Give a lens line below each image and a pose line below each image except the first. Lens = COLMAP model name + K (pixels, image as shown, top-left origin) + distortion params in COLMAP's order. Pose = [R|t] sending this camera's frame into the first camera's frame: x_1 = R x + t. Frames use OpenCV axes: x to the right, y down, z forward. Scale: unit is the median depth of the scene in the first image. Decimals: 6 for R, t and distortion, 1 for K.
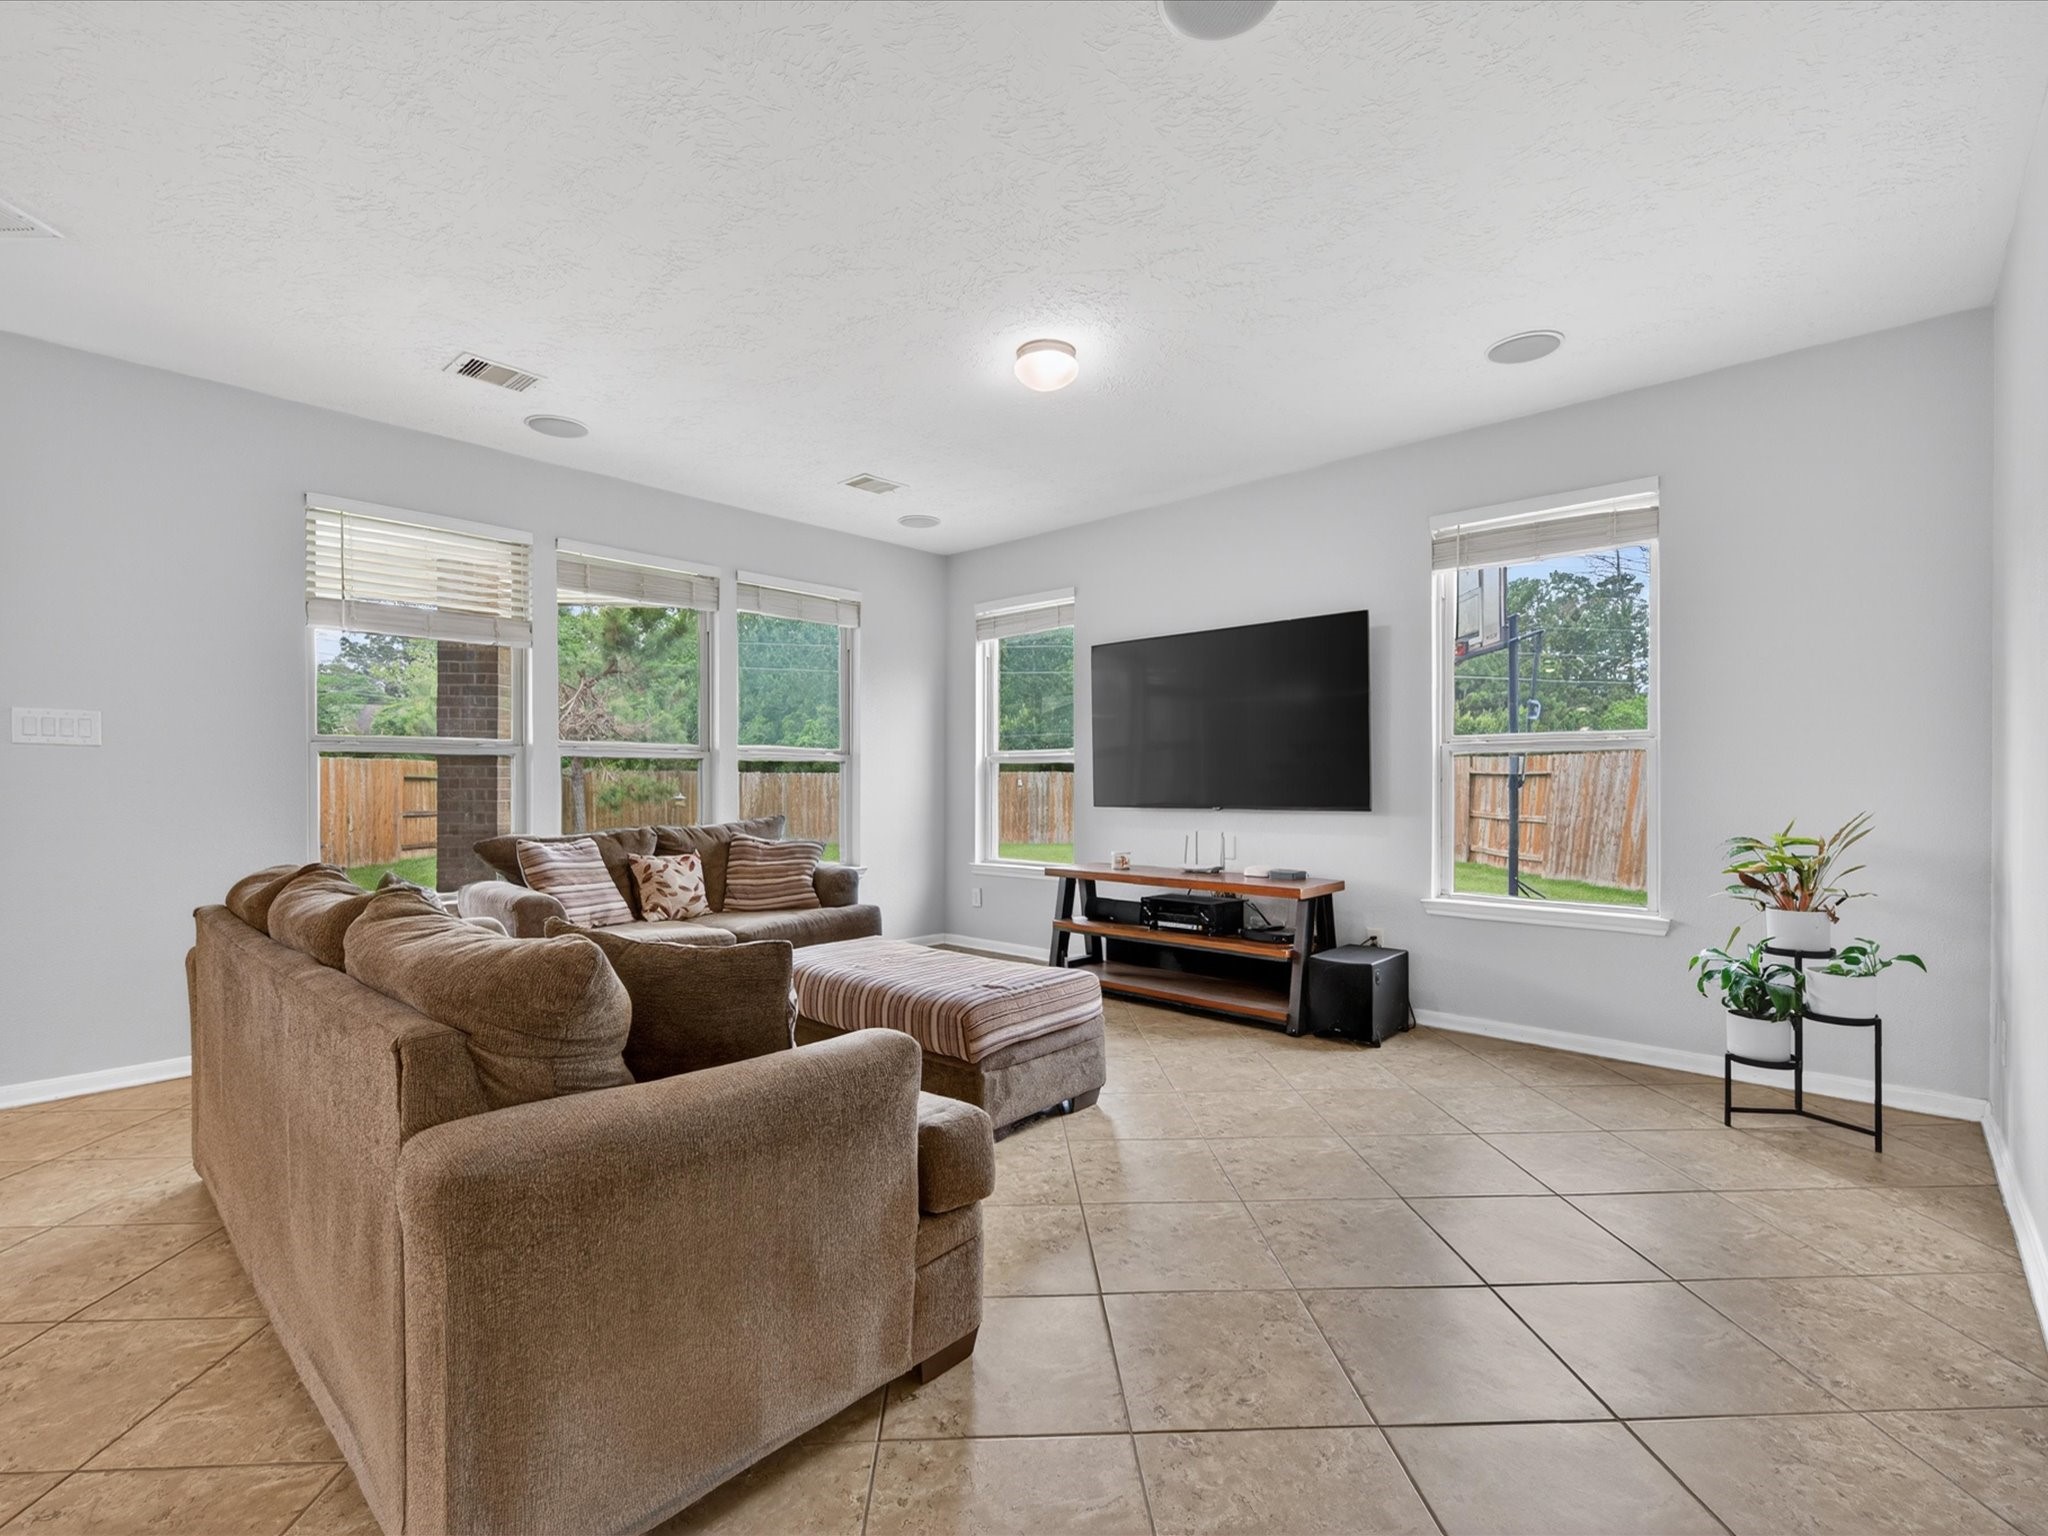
lens RADIAL K [[925.3, 0, 1044.5], [0, 925.3, 781.5], [0, 0, 1]] dist [-0.000460, -0.000003]
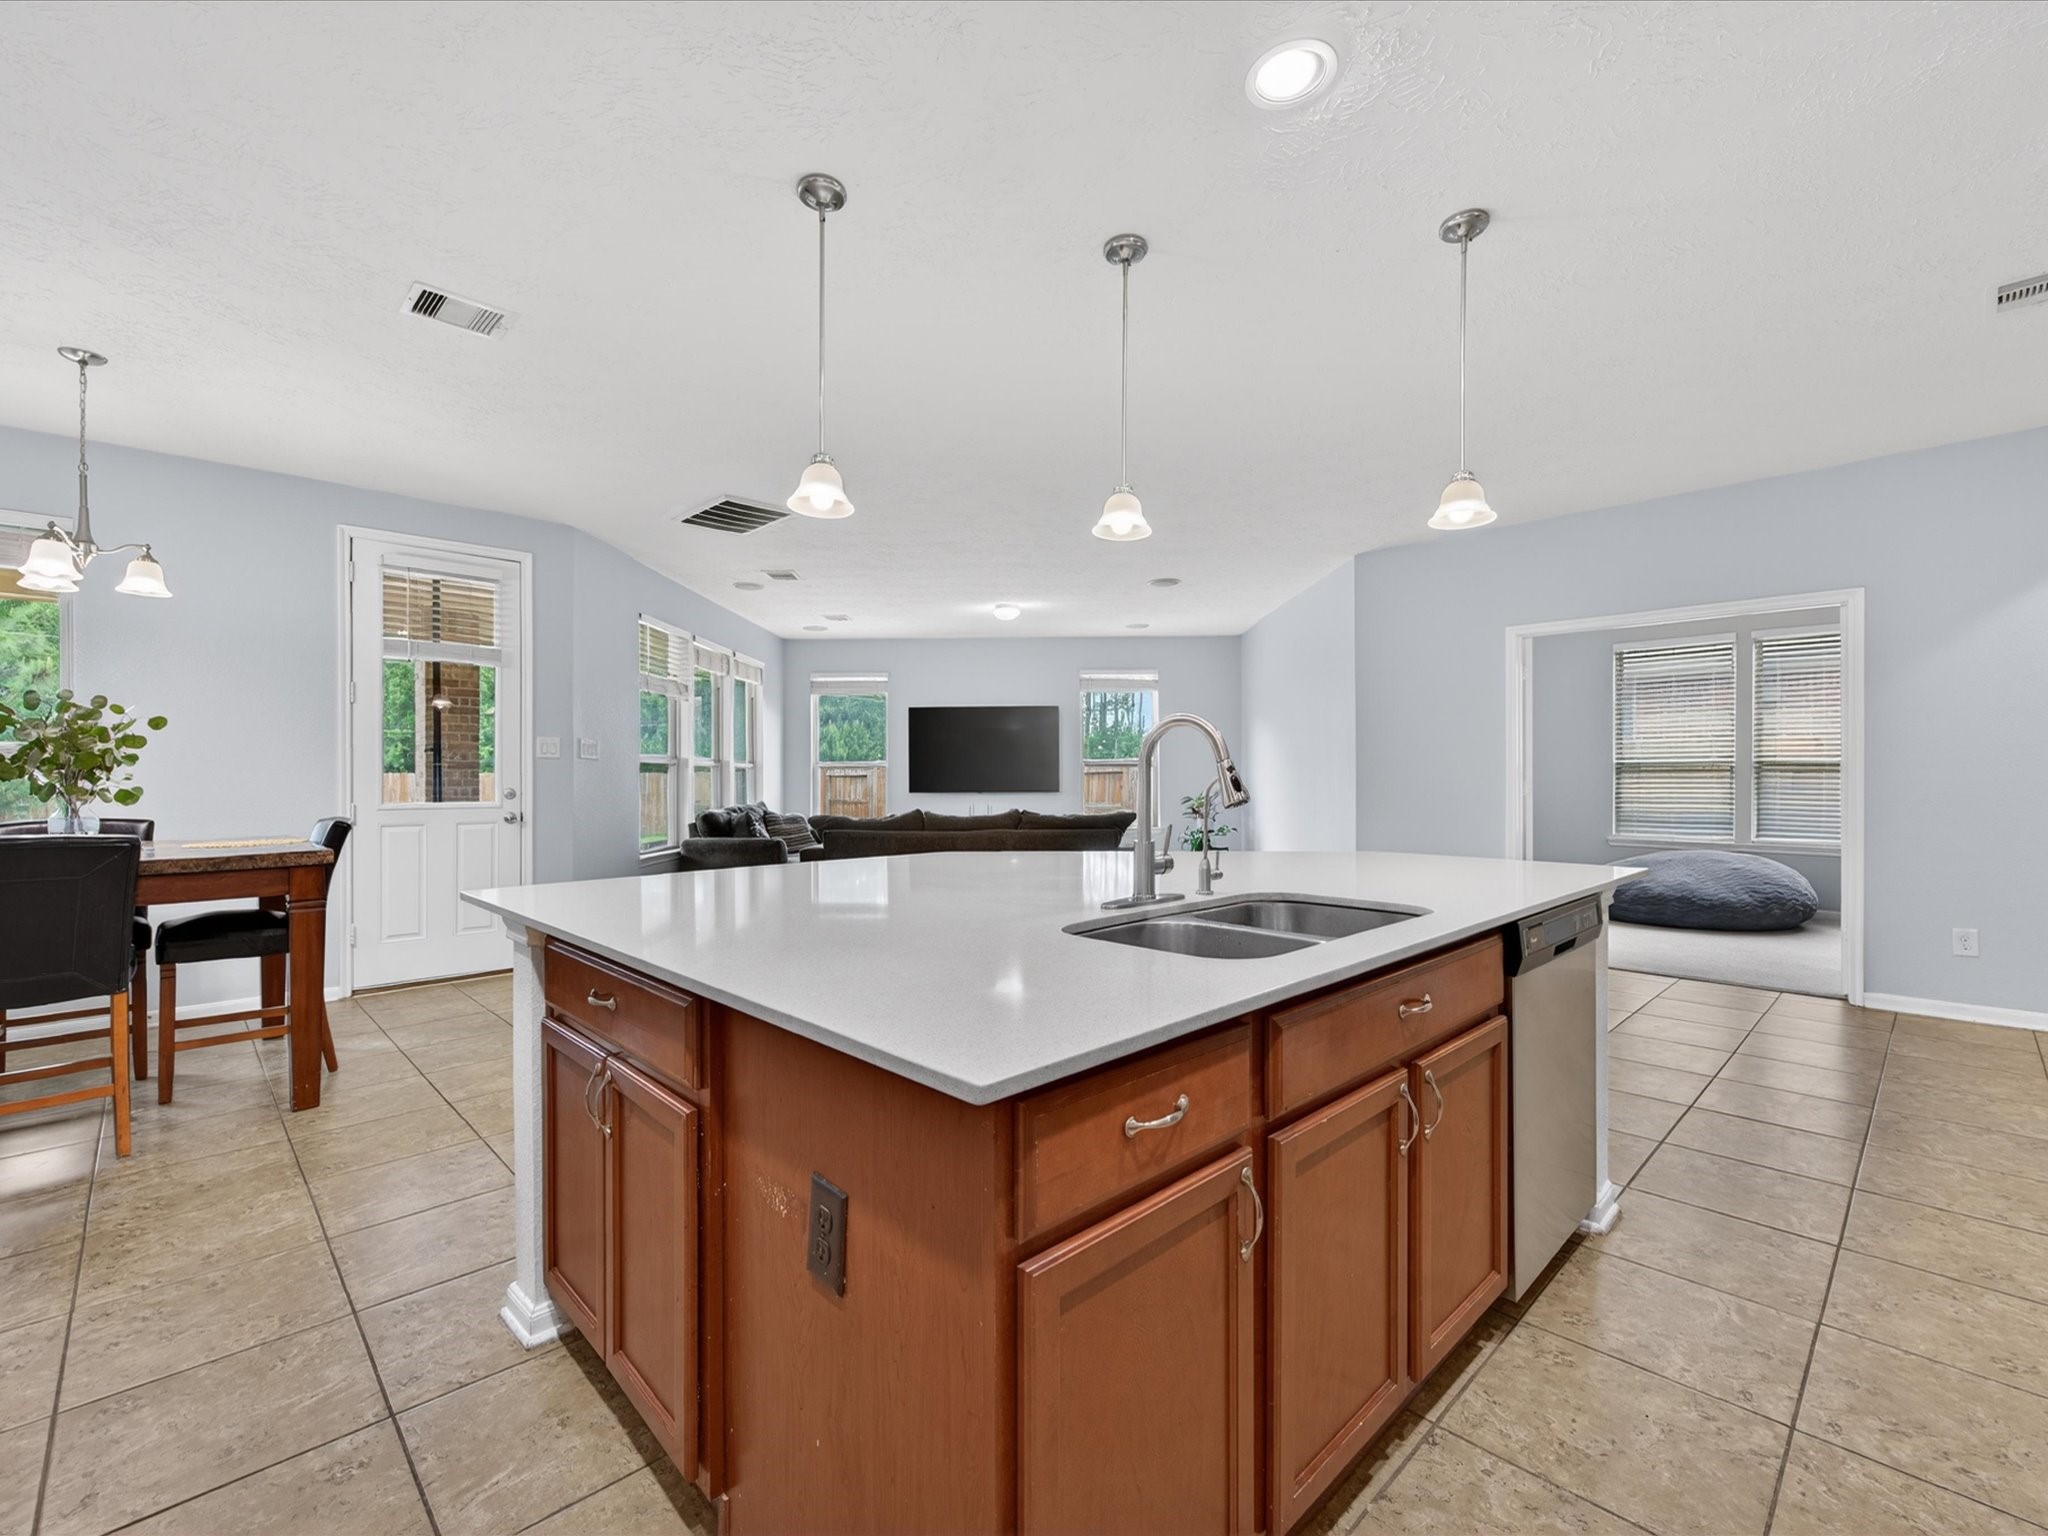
lens RADIAL K [[899.9, 0, 1029.3], [0, 899.9, 767.4], [0, 0, 1]] dist [0.002049, 0.000508]
pose [[0.759066, 0.007366, 0.650972, -1.140456], [0.003250, 0.999881, -0.015103, 0.003992], [-0.651006, 0.013580, 0.758951, -0.660208]]
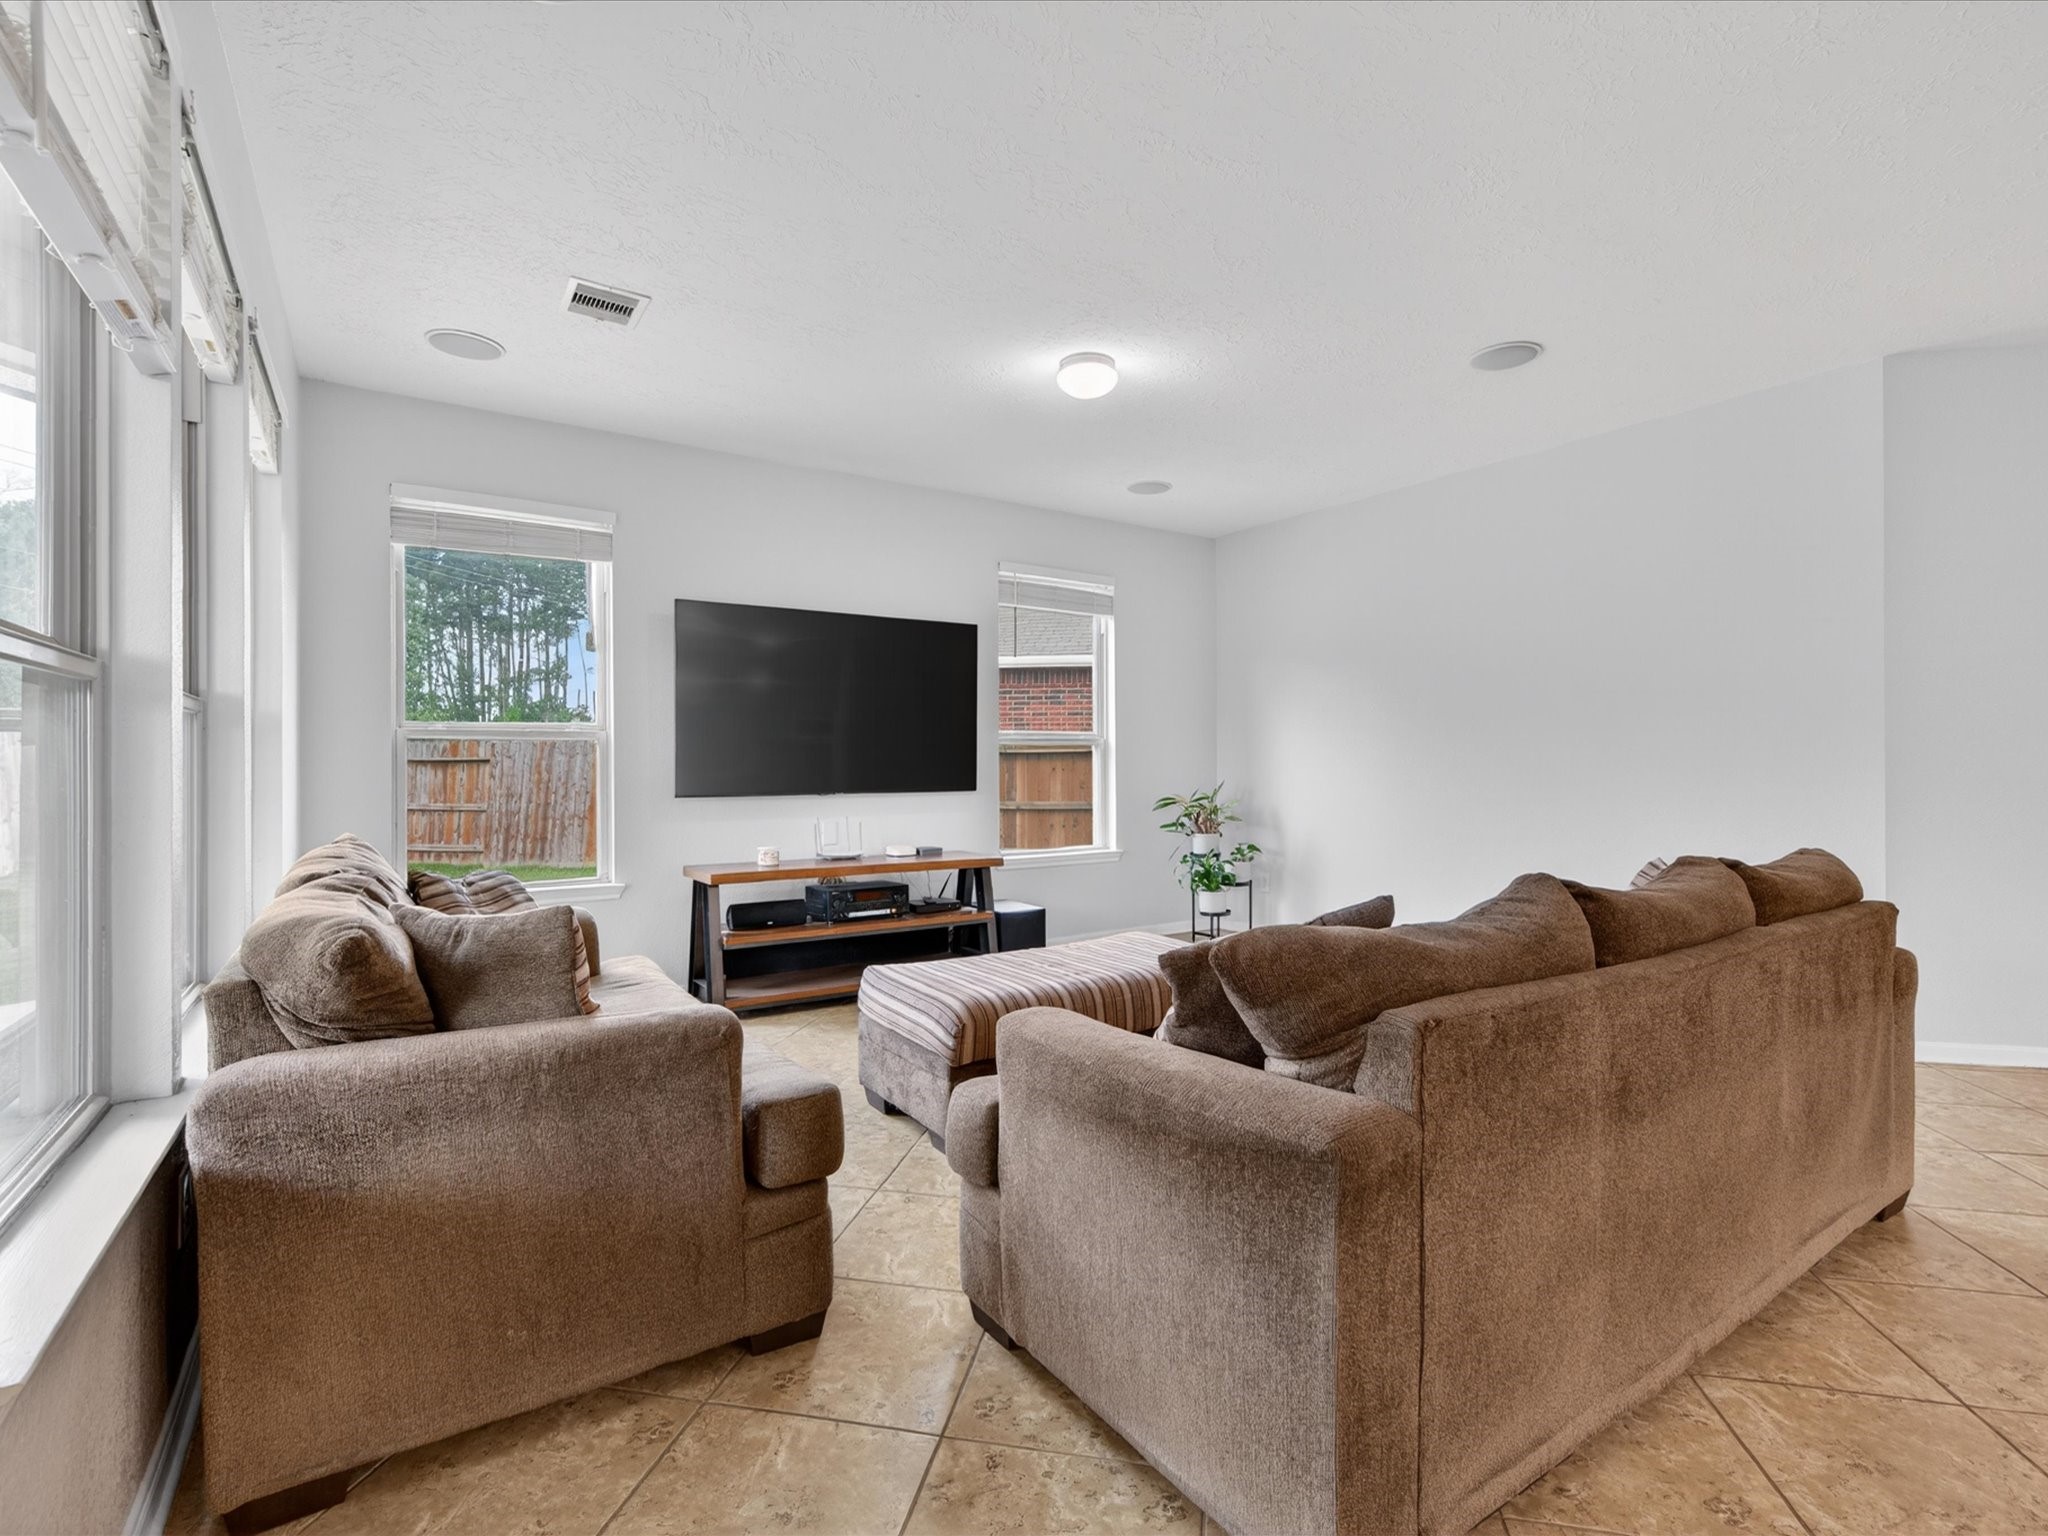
lens RADIAL K [[942.1, 0, 1022.2], [0, 942.1, 775.1], [0, 0, 1]] dist [-0.001764, 0.000140]
pose [[0.262020, -0.008461, 0.965025, -0.797733], [0.001214, 0.999964, 0.008438, 0.000191], [-0.965062, -0.001040, 0.262021, 0.593084]]
